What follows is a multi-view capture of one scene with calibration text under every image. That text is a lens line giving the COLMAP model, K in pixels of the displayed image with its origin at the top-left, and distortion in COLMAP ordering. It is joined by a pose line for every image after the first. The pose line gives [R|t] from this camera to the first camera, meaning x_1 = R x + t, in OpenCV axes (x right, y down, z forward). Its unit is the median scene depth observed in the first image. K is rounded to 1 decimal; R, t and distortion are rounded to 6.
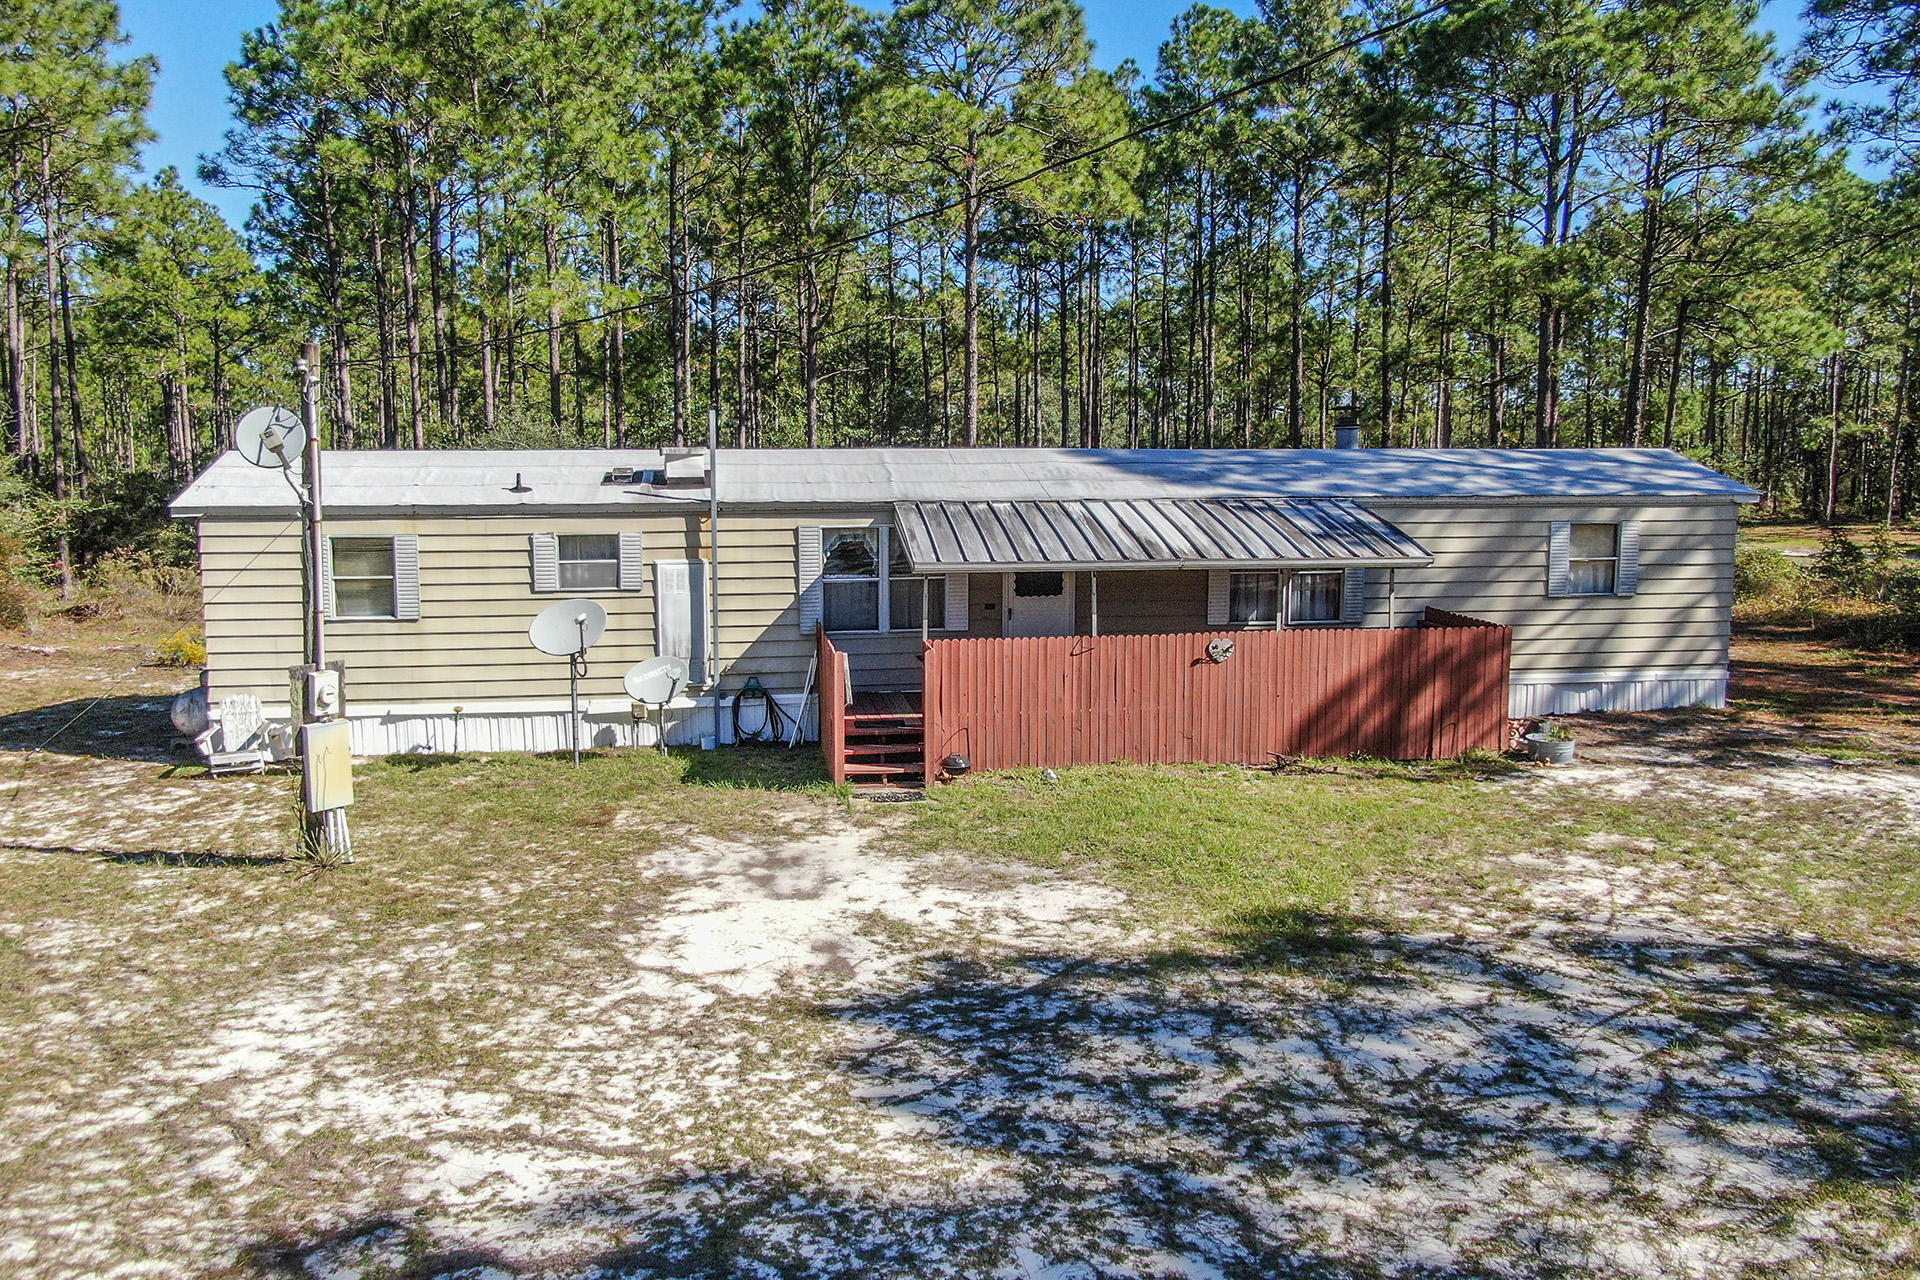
lens RADIAL K [[1509.1, 0, 960.0], [0, 1509.1, 640.0], [0, 0, 1]] dist [-0.082211, 0.005550]
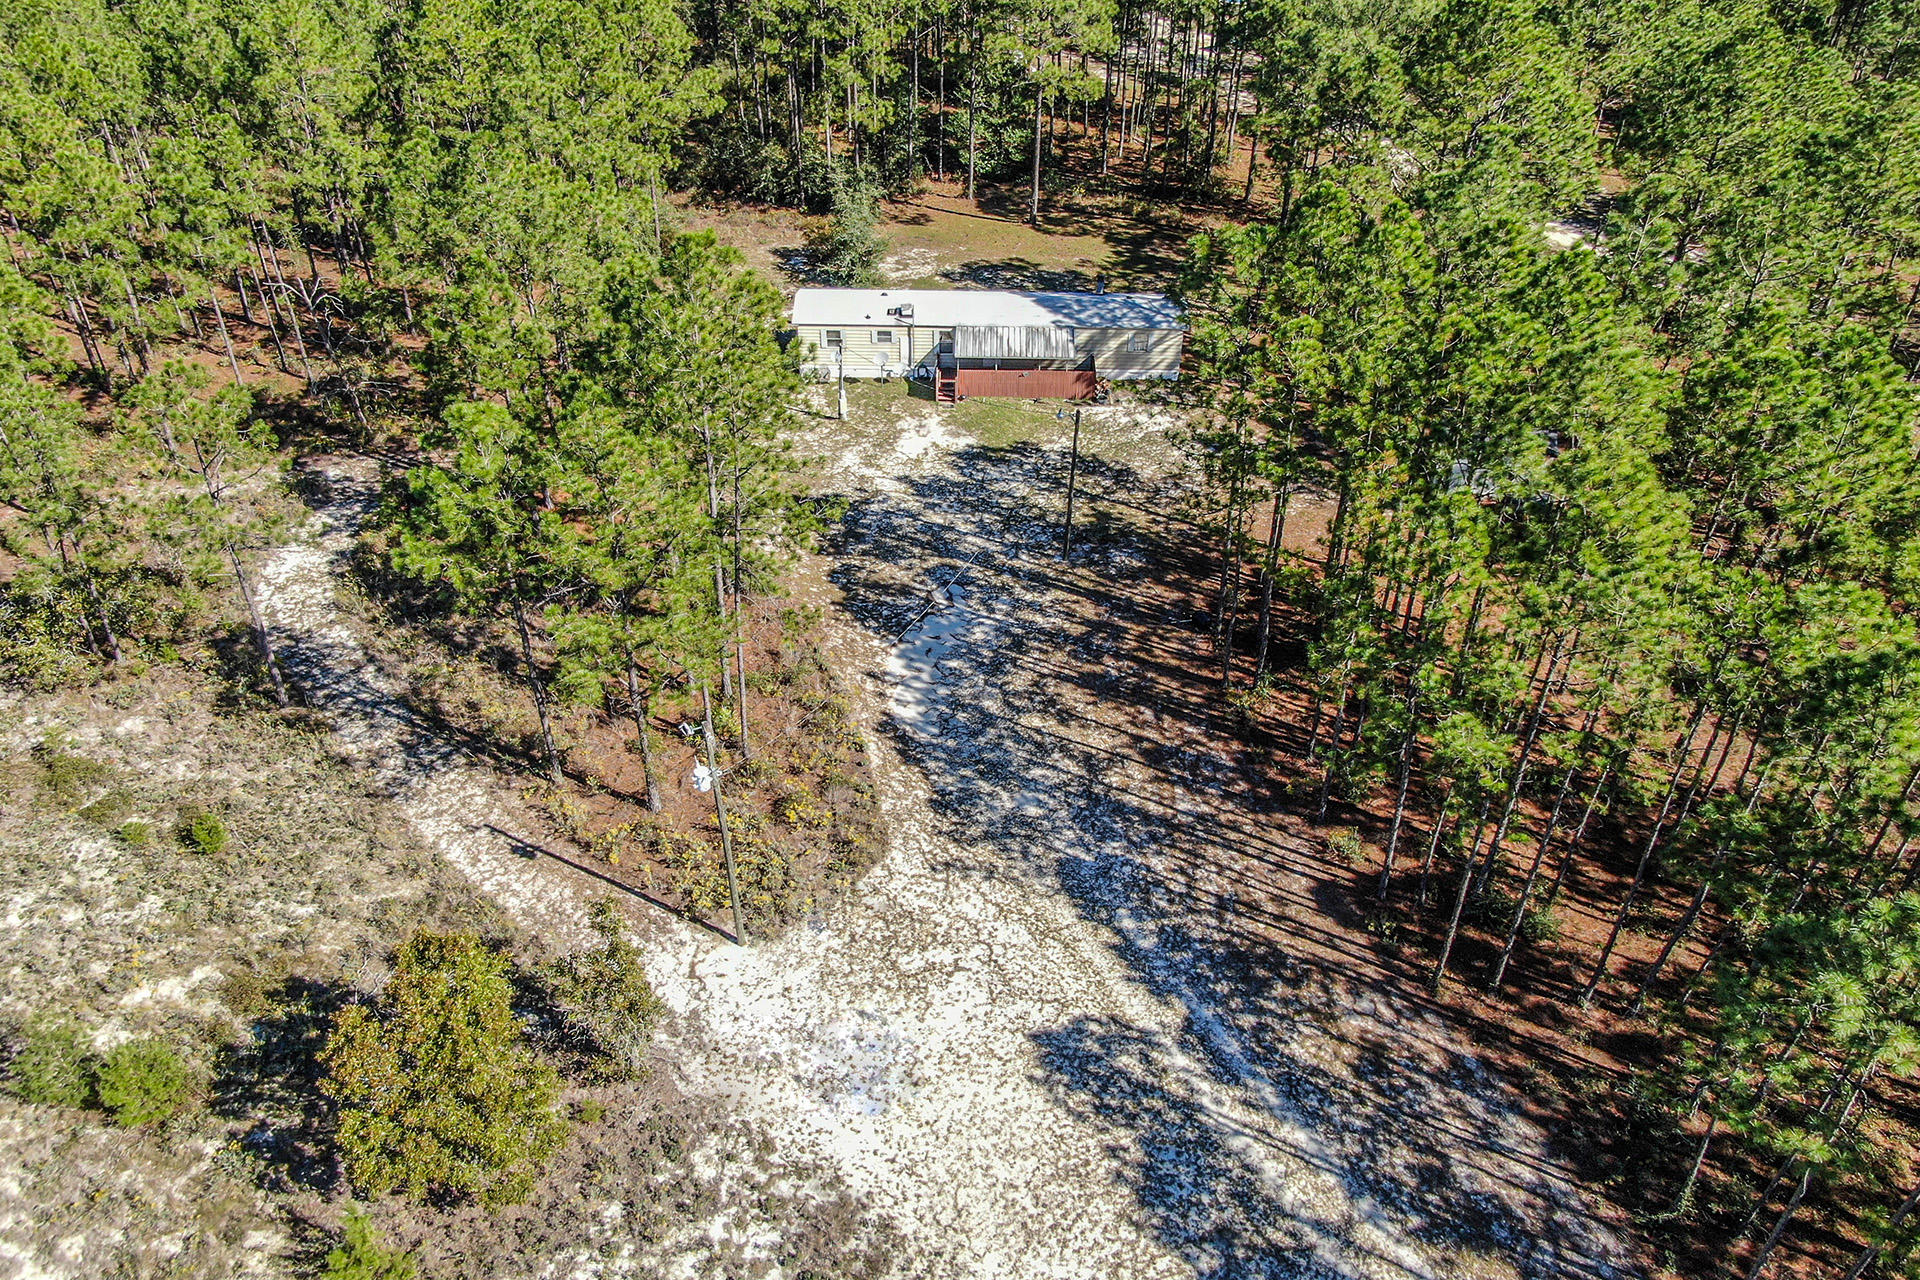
lens RADIAL K [[1509.1, 0, 960.0], [0, 1509.1, 640.0], [0, 0, 1]] dist [-0.082211, 0.005550]
pose [[0.980795, 0.113680, -0.158489, 0.732829], [-0.025878, 0.881246, 0.471950, -1.308402], [0.193319, -0.458784, 0.867263, -3.040279]]
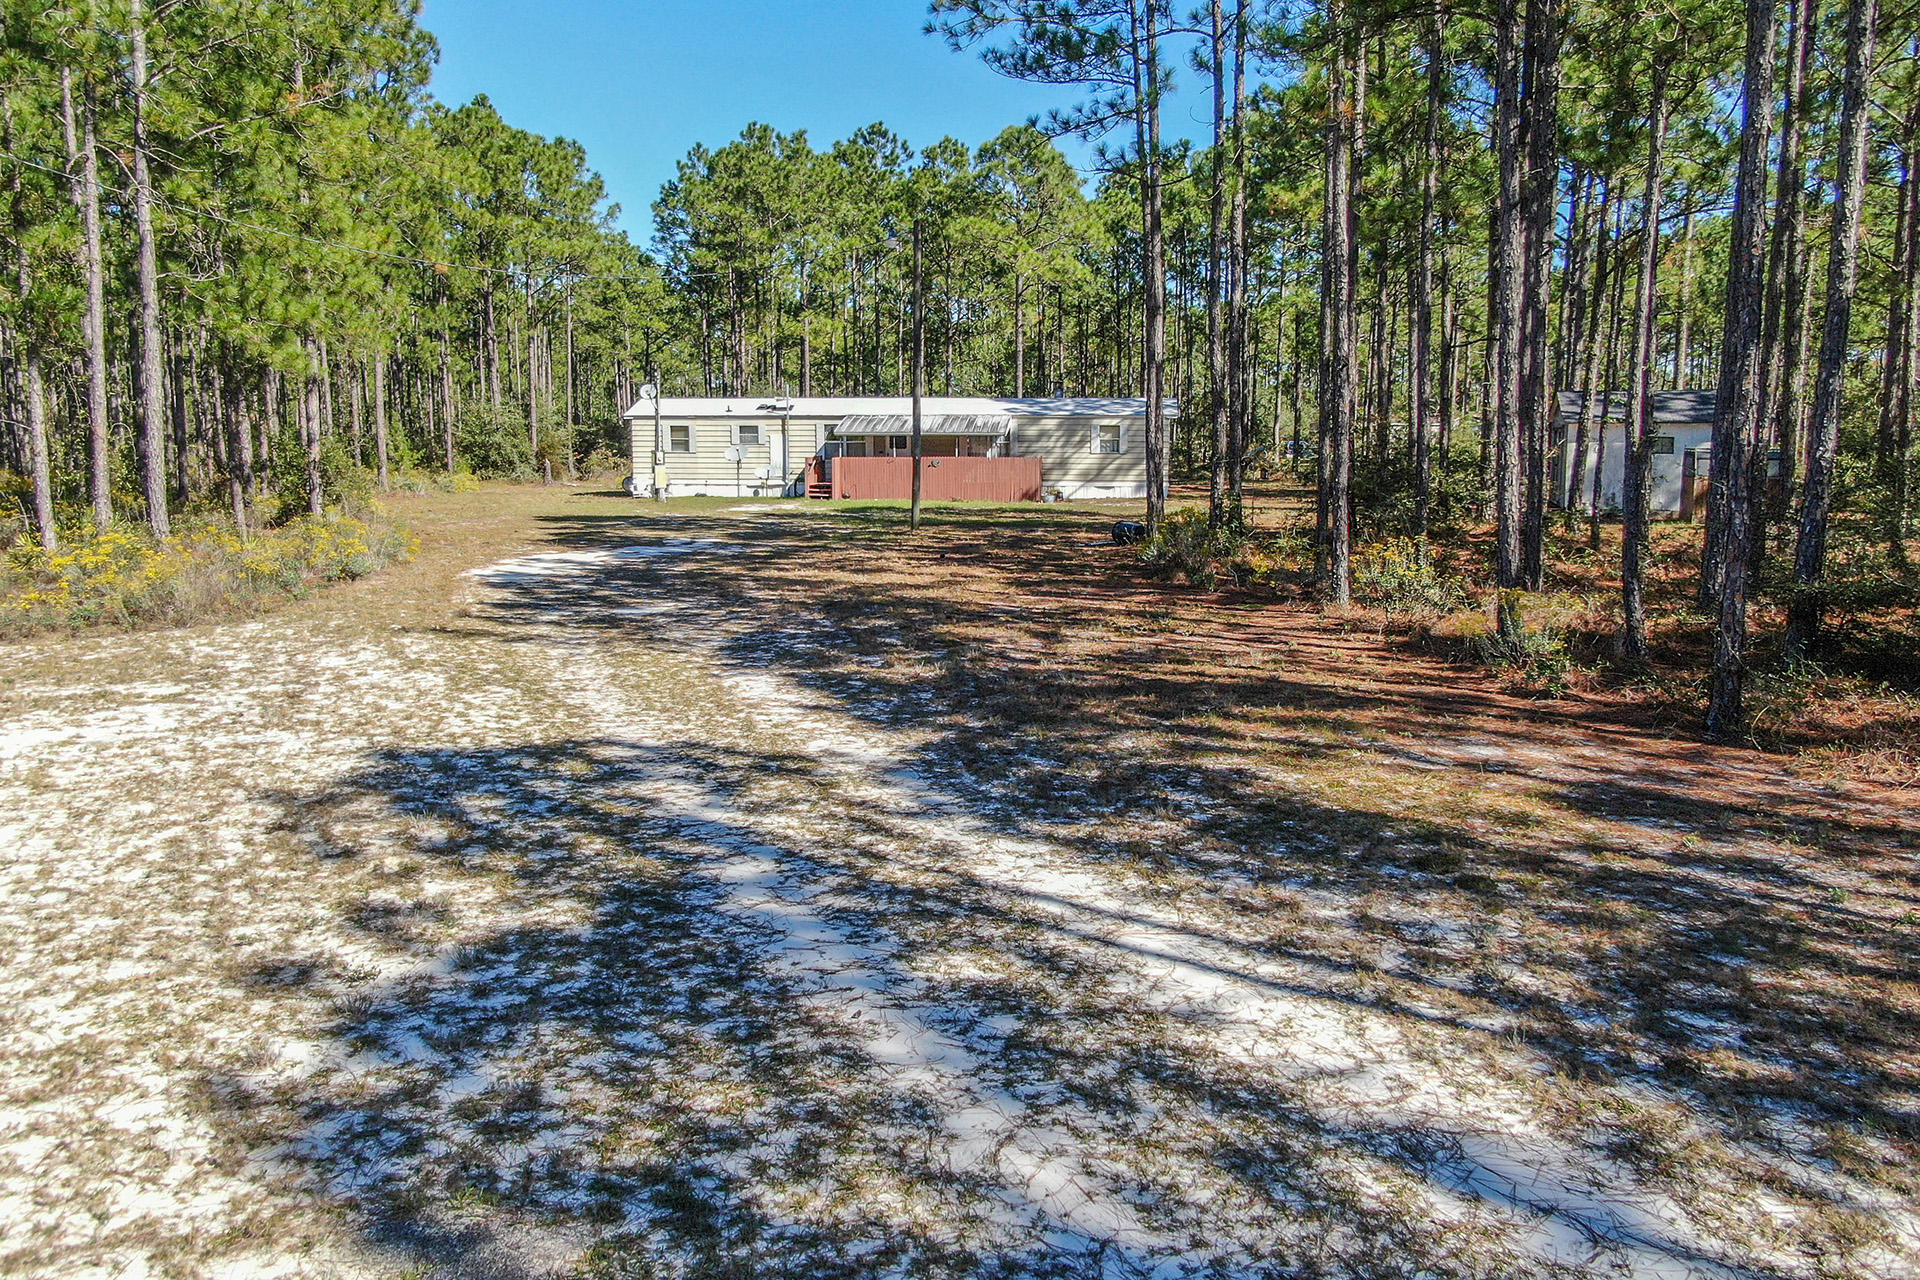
lens RADIAL K [[1509.1, 0, 960.0], [0, 1509.1, 640.0], [0, 0, 1]] dist [-0.082211, 0.005550]
pose [[0.963138, 0.038151, -0.266289, 1.010433], [-0.030105, 0.998960, 0.034234, 0.251002], [0.267318, -0.024956, 0.963285, -1.871384]]
